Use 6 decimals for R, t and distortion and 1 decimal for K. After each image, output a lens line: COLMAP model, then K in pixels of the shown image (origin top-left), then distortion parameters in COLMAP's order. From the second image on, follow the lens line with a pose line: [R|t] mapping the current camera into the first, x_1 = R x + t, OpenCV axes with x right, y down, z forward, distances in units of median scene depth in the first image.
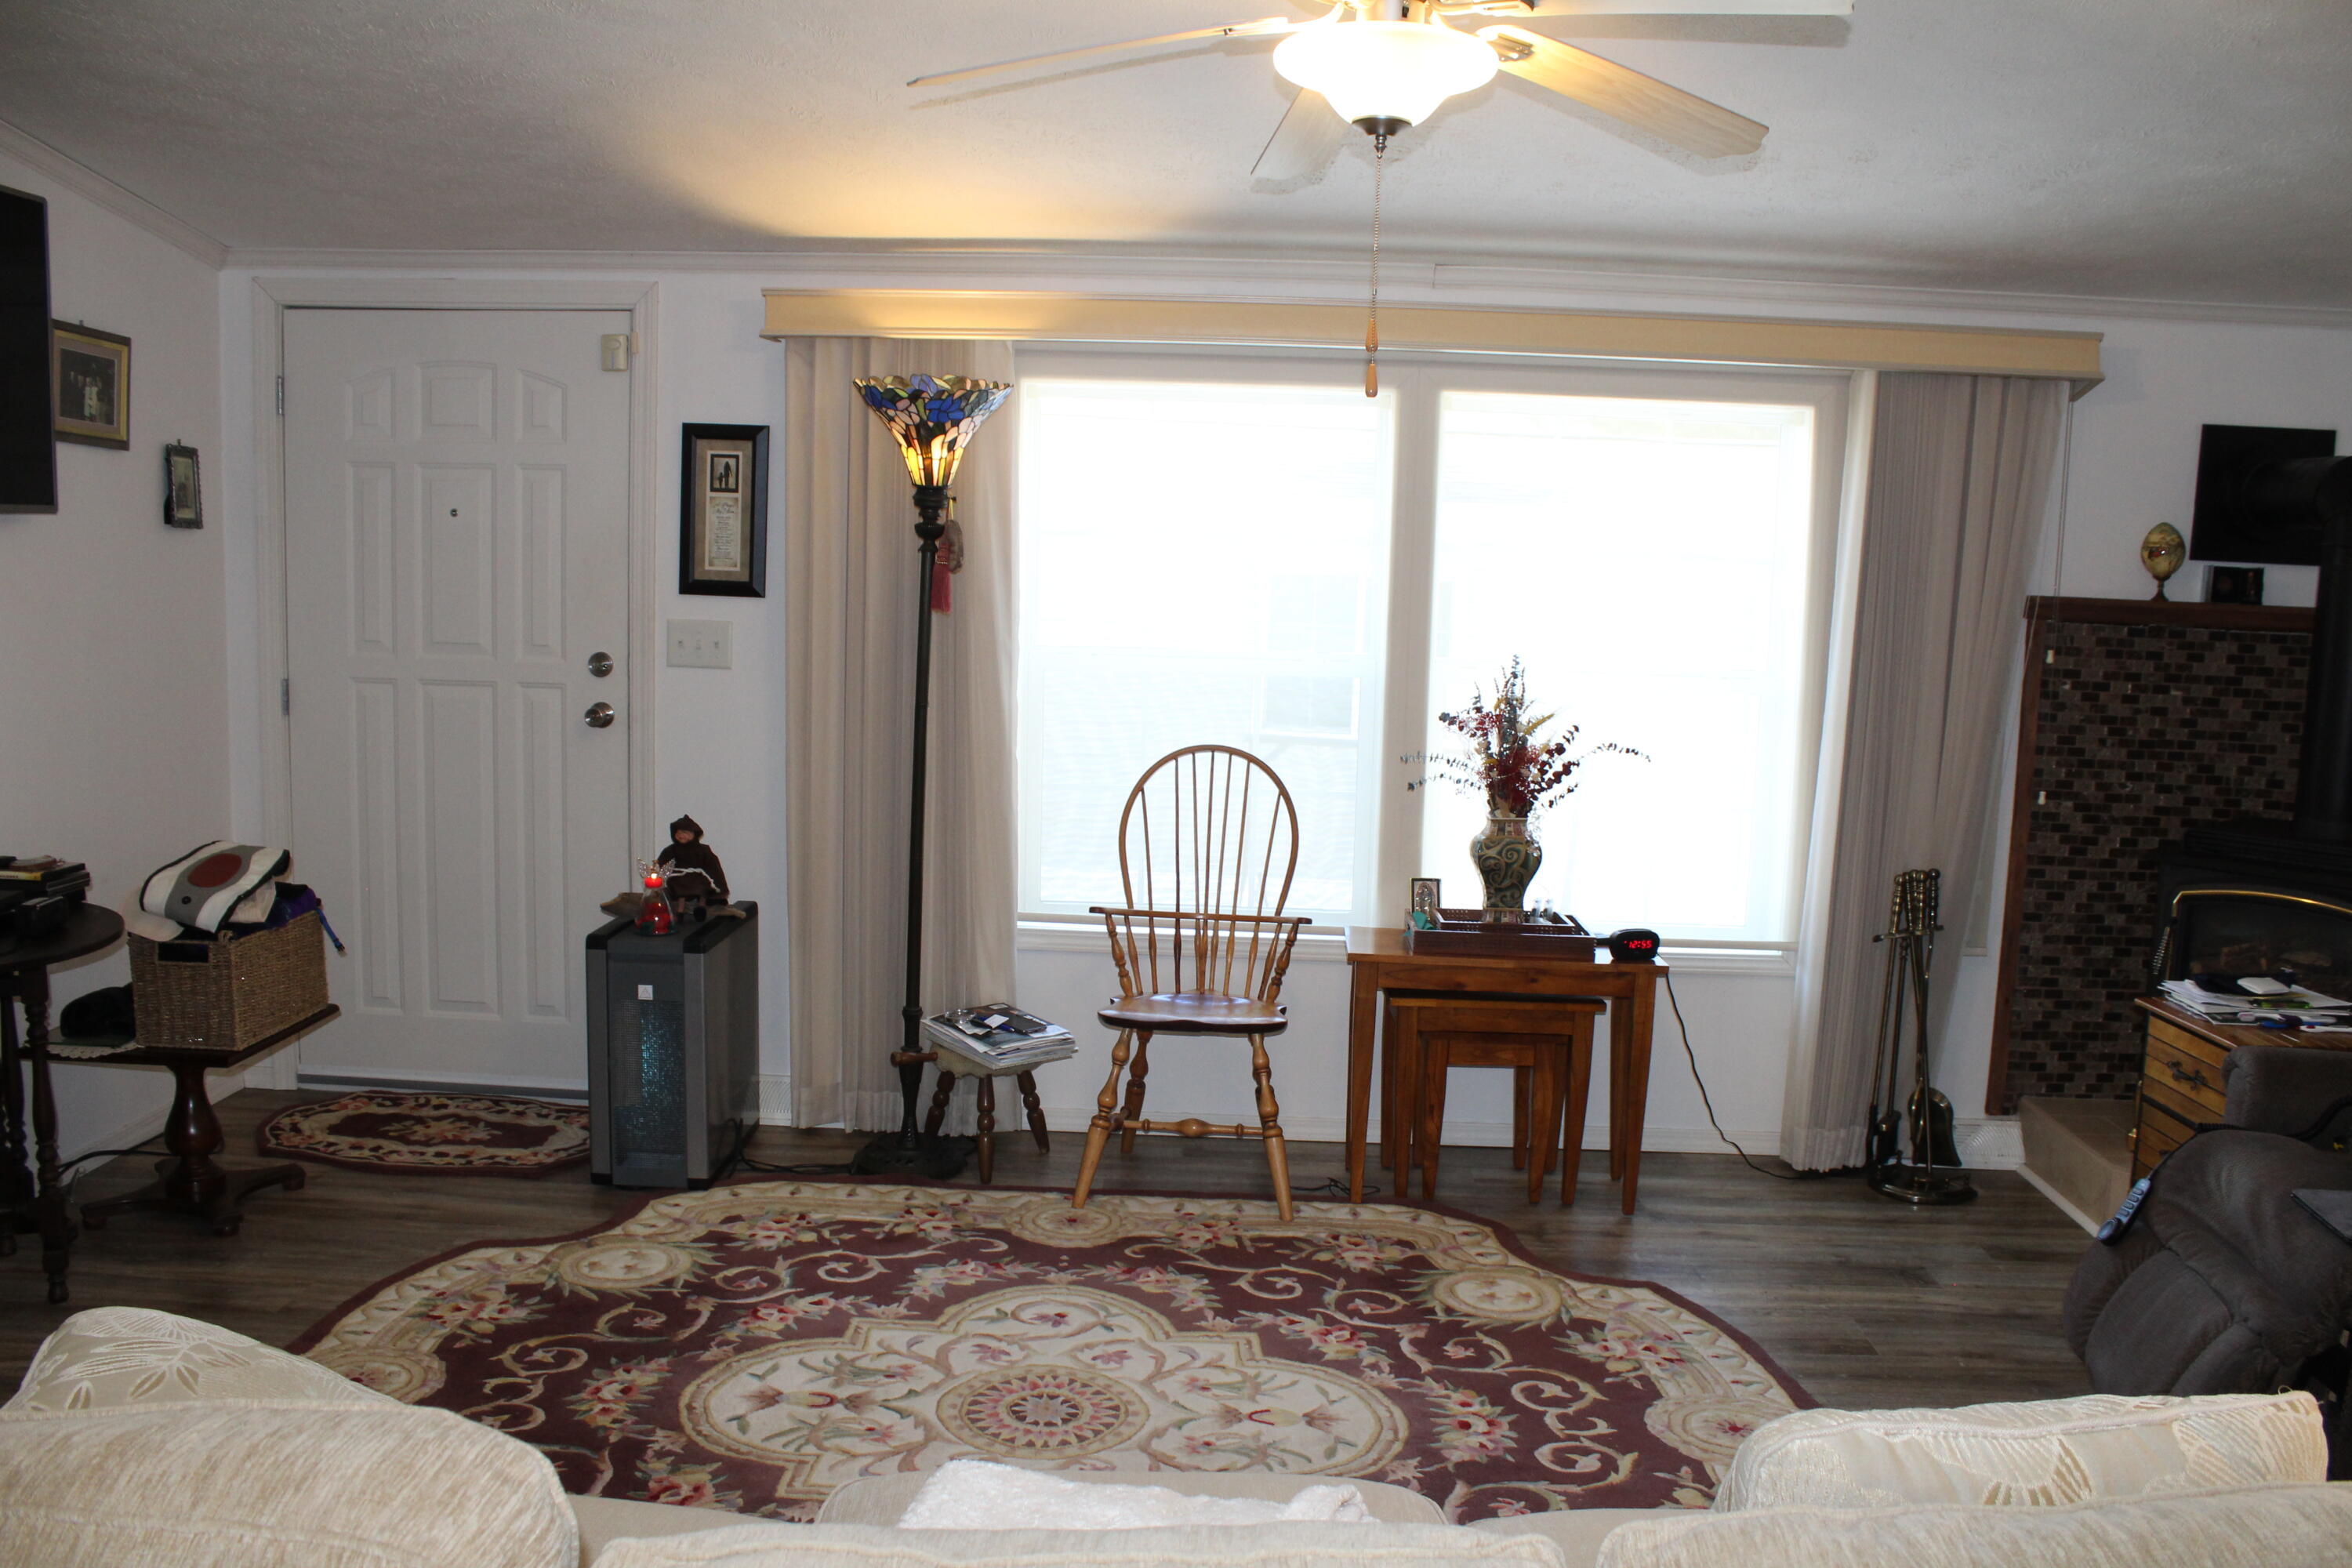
lens RADIAL K [[1934.1, 0, 1183.0], [0, 1934.1, 815.3], [0, 0, 1]] dist [-0.170070, 0.150583]
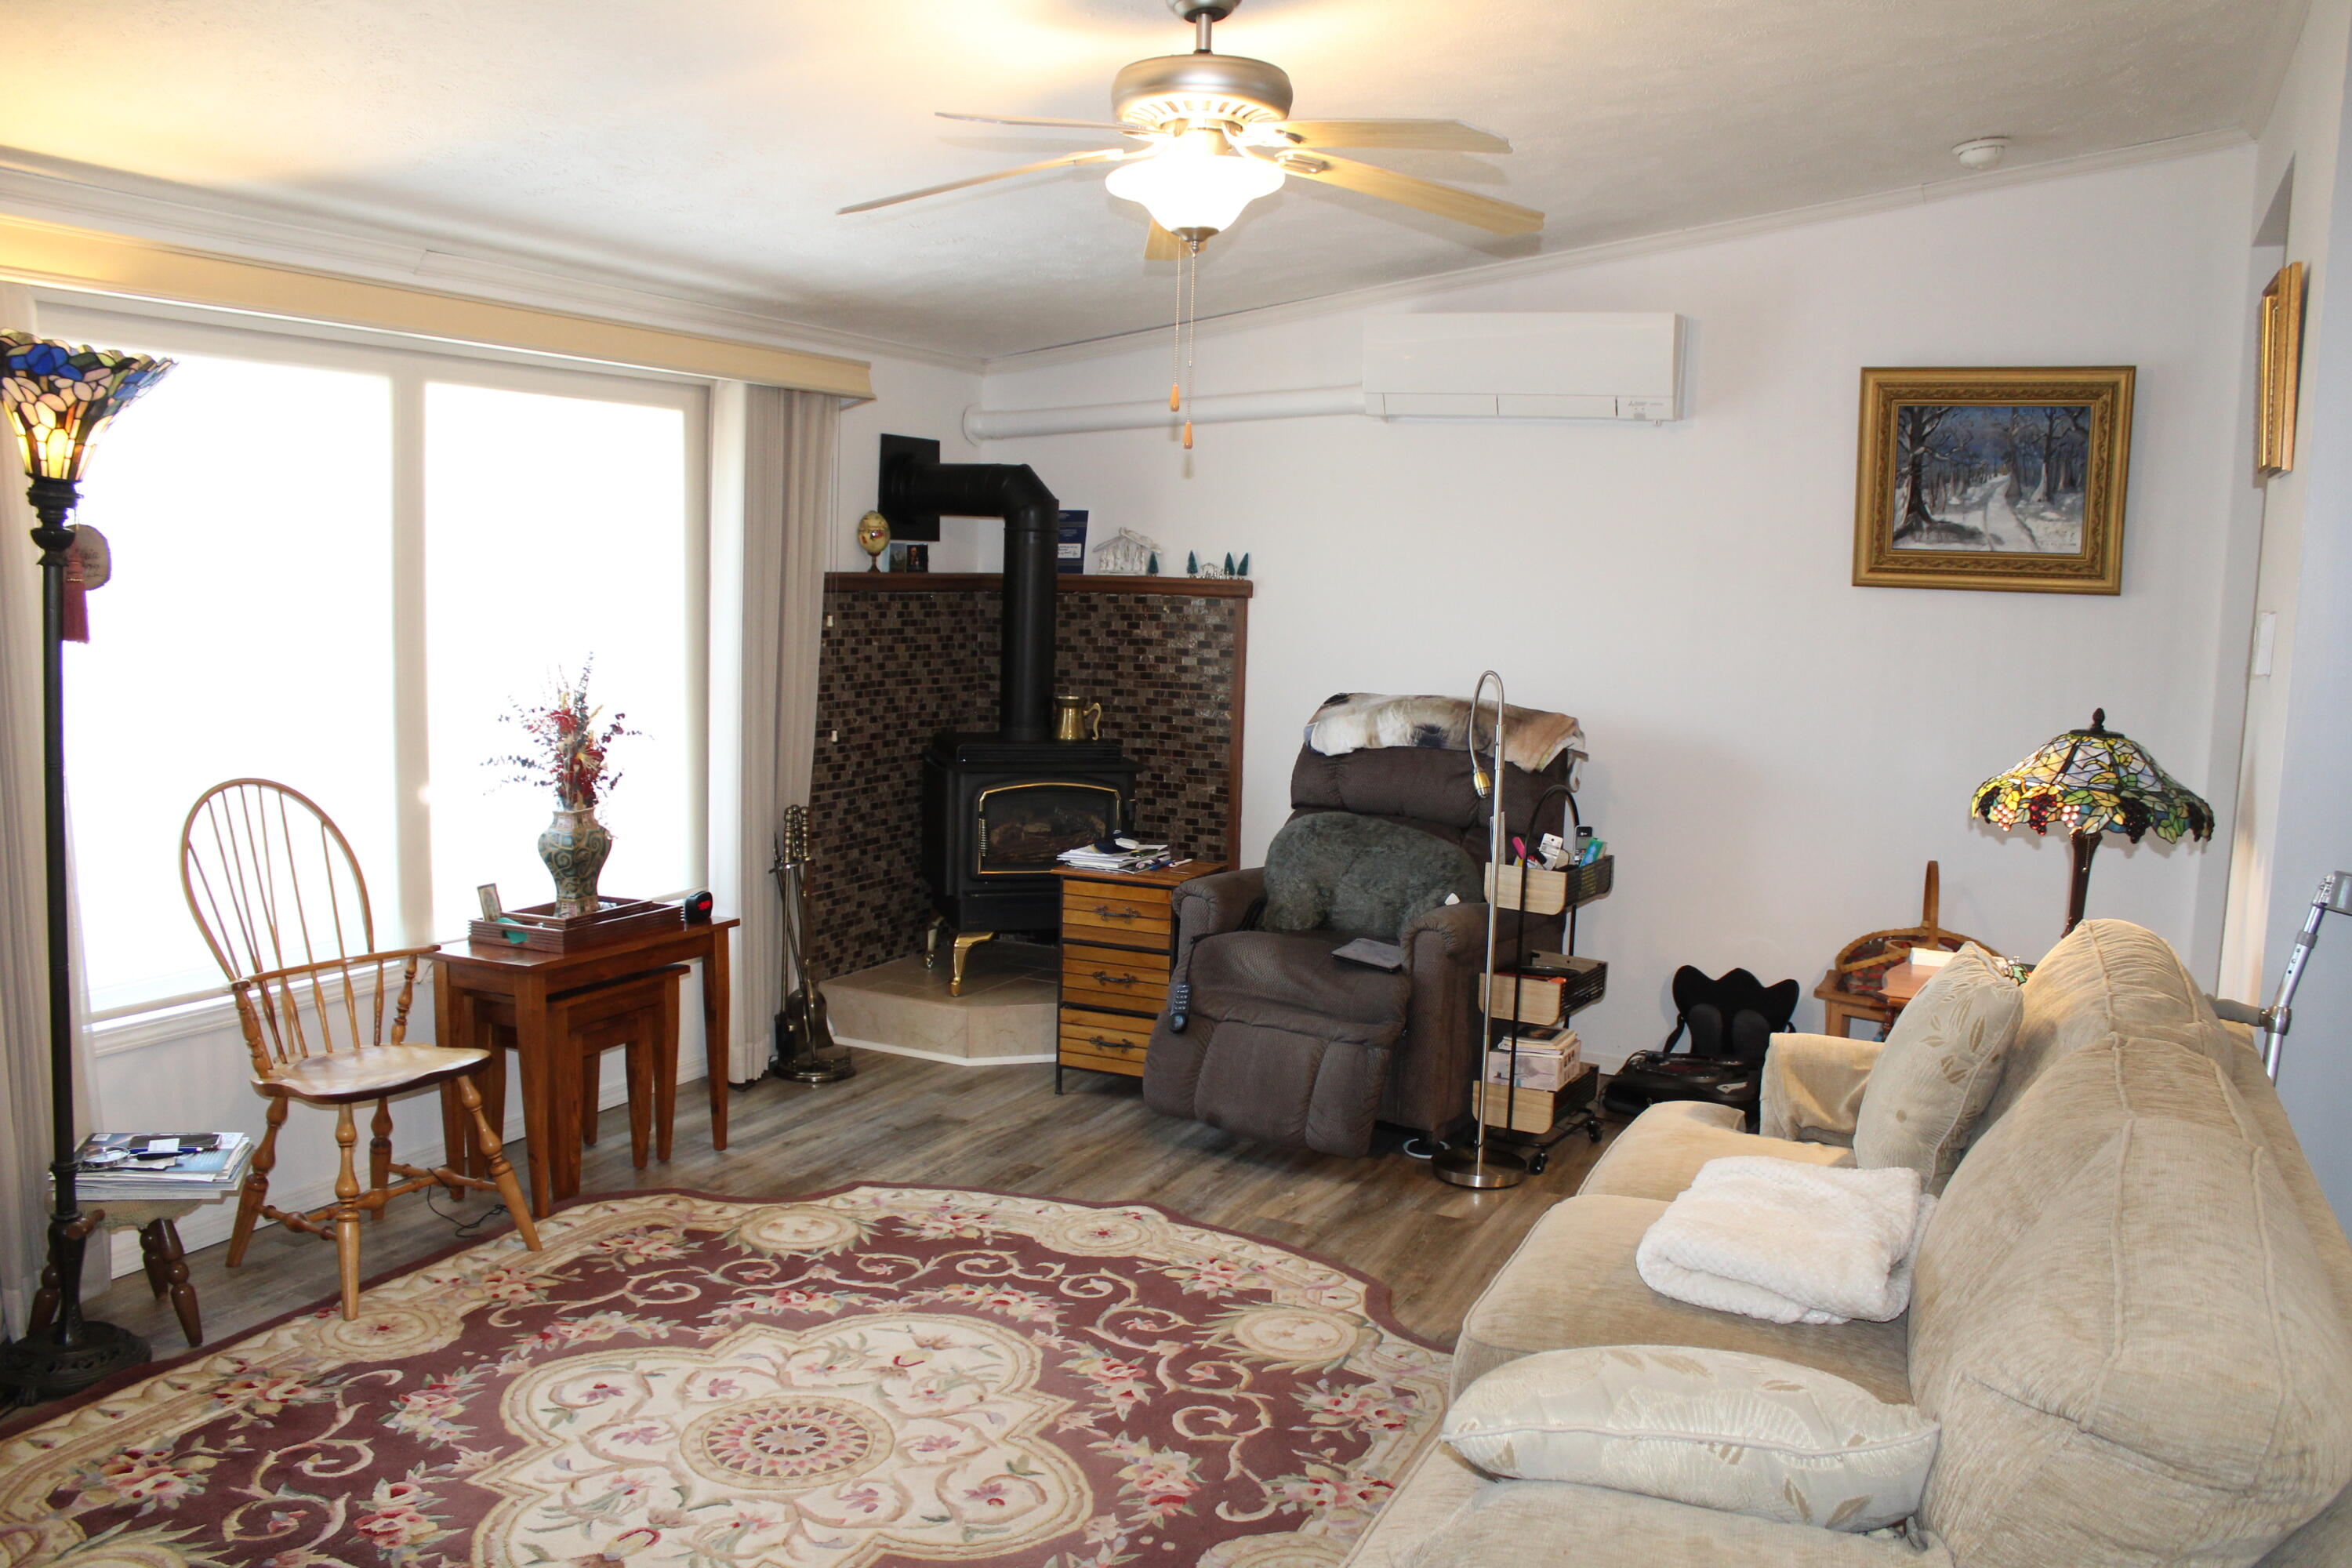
lens RADIAL K [[1934.1, 0, 1183.0], [0, 1934.1, 815.3], [0, 0, 1]] dist [-0.170070, 0.150583]
pose [[0.397612, -0.137568, 0.907182, -0.644582], [0.109653, 0.988735, 0.101875, -0.065749], [-0.910978, 0.058969, 0.408218, 0.303270]]
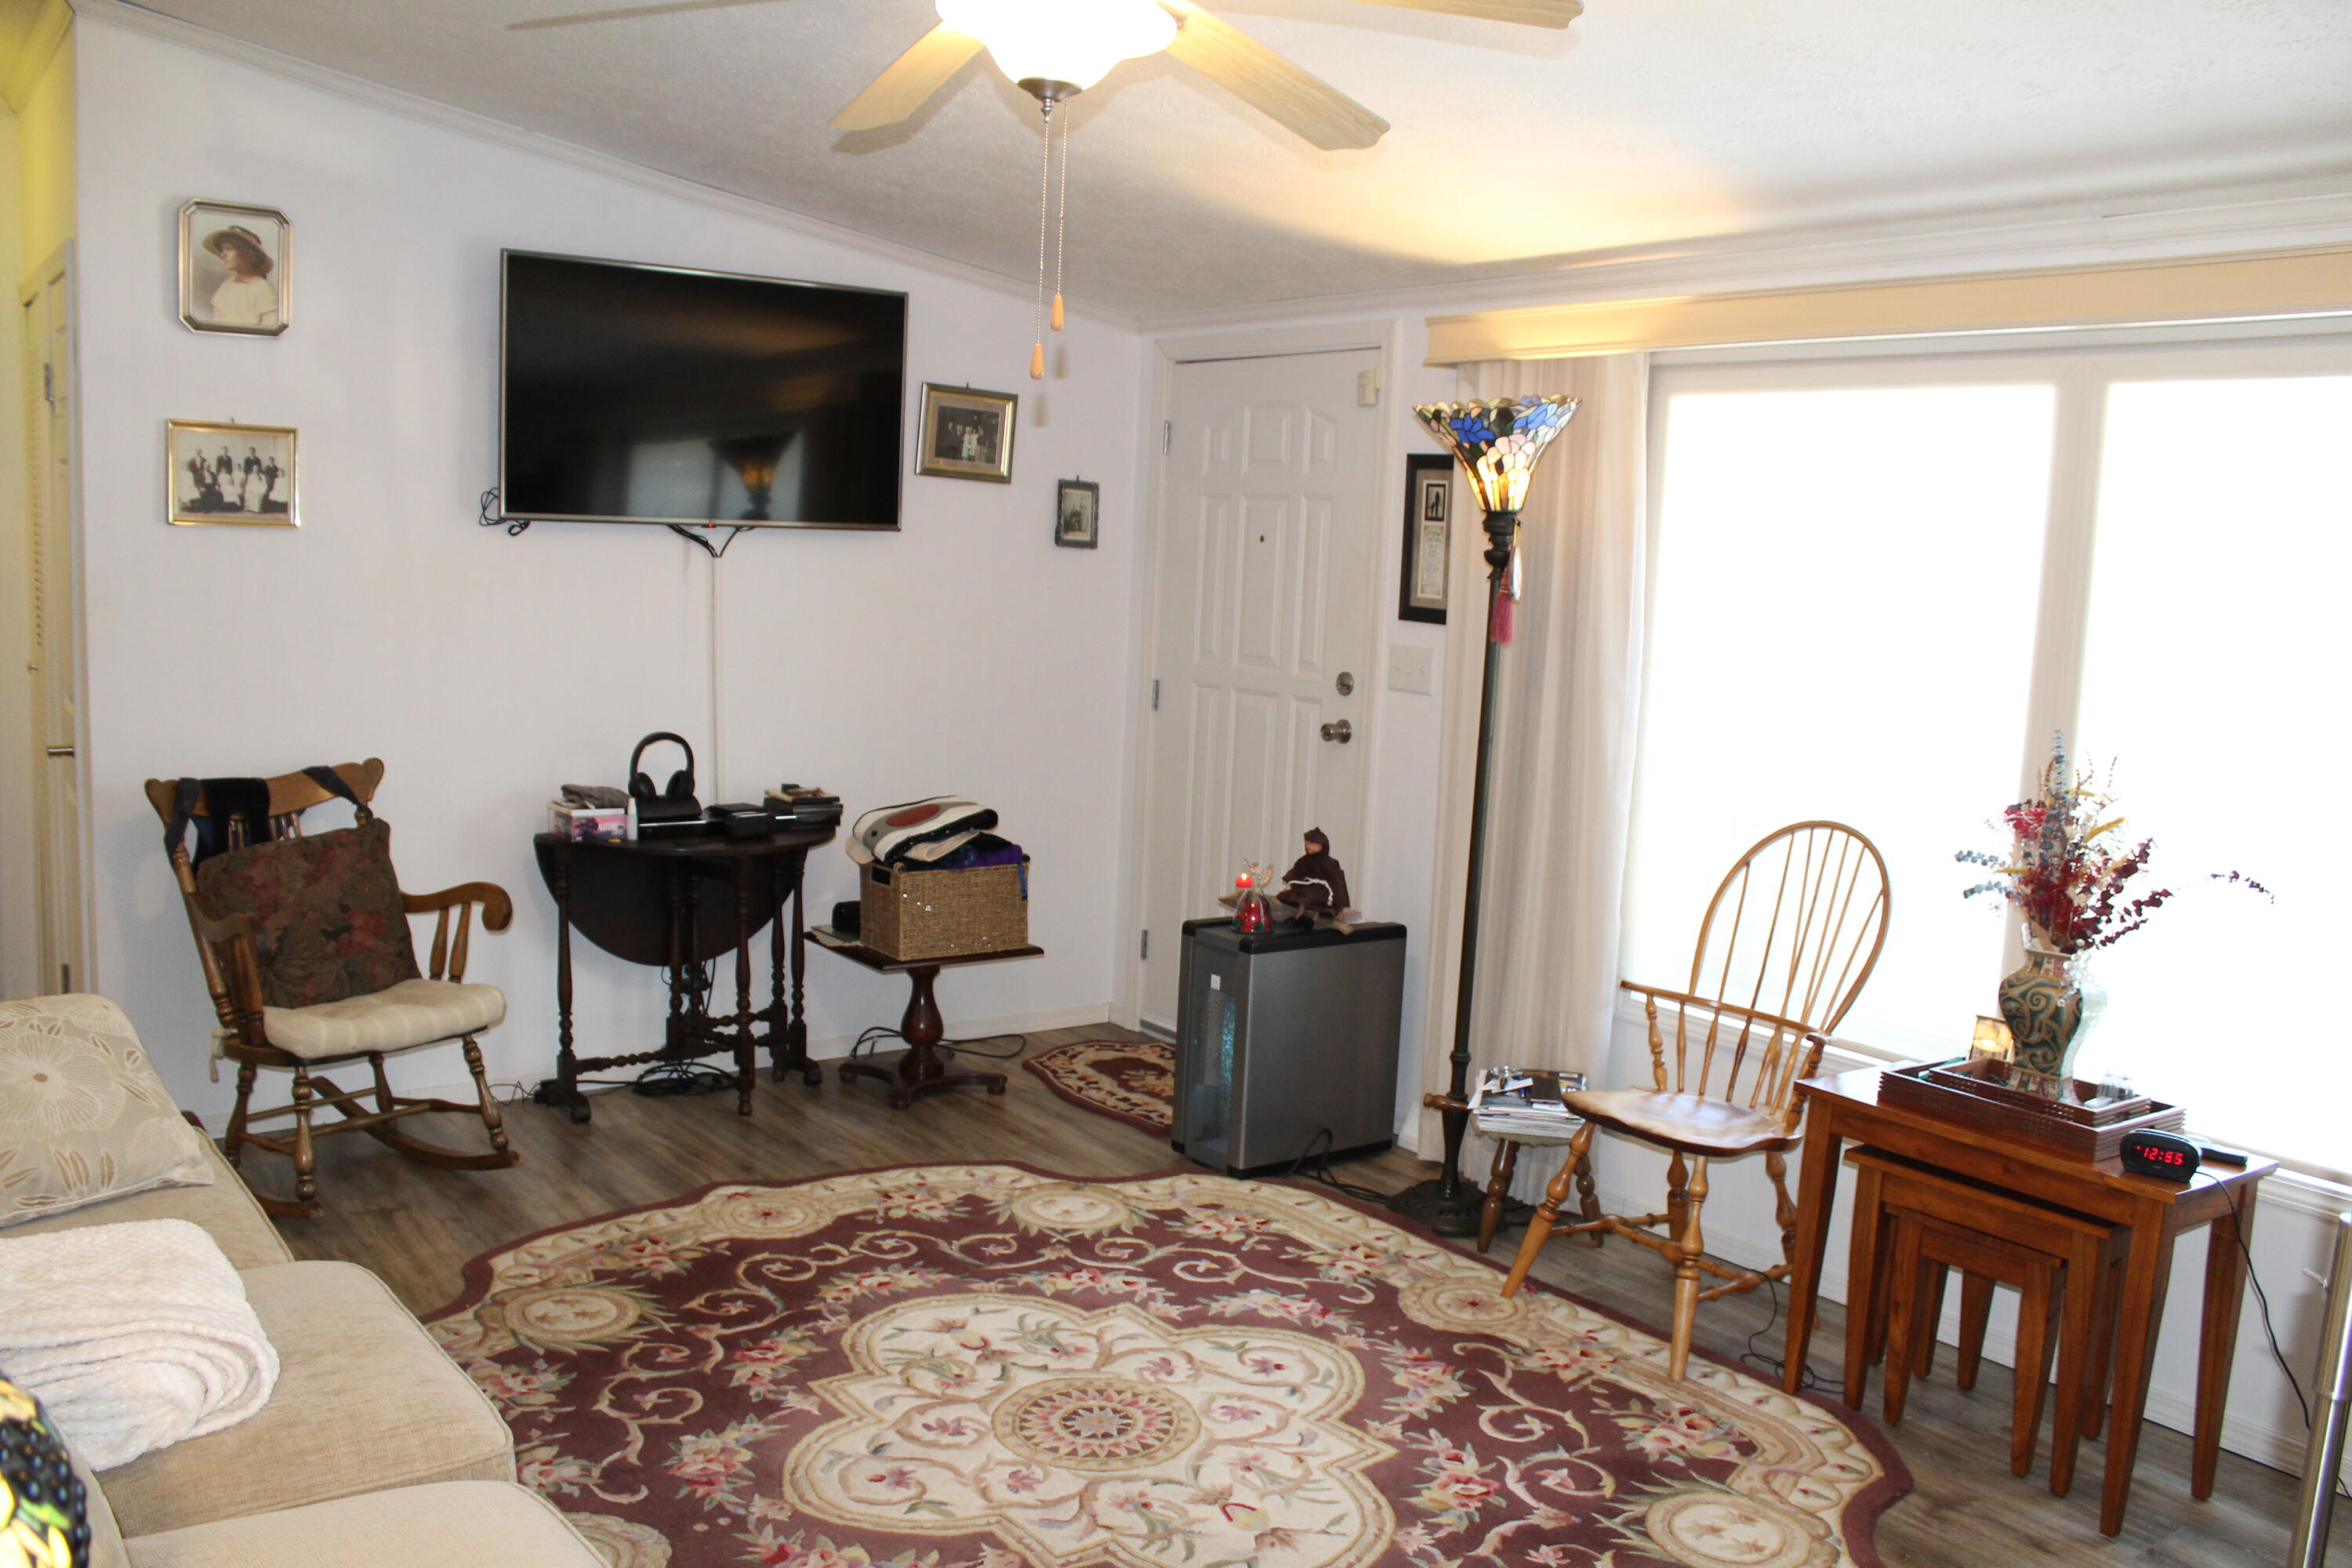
lens RADIAL K [[1934.1, 0, 1183.0], [0, 1934.1, 815.3], [0, 0, 1]] dist [-0.170070, 0.150583]
pose [[0.624133, 0.104883, -0.774246, 0.531132], [-0.134652, 0.990561, 0.025641, -0.024828], [0.769628, 0.088251, 0.632365, 0.291737]]
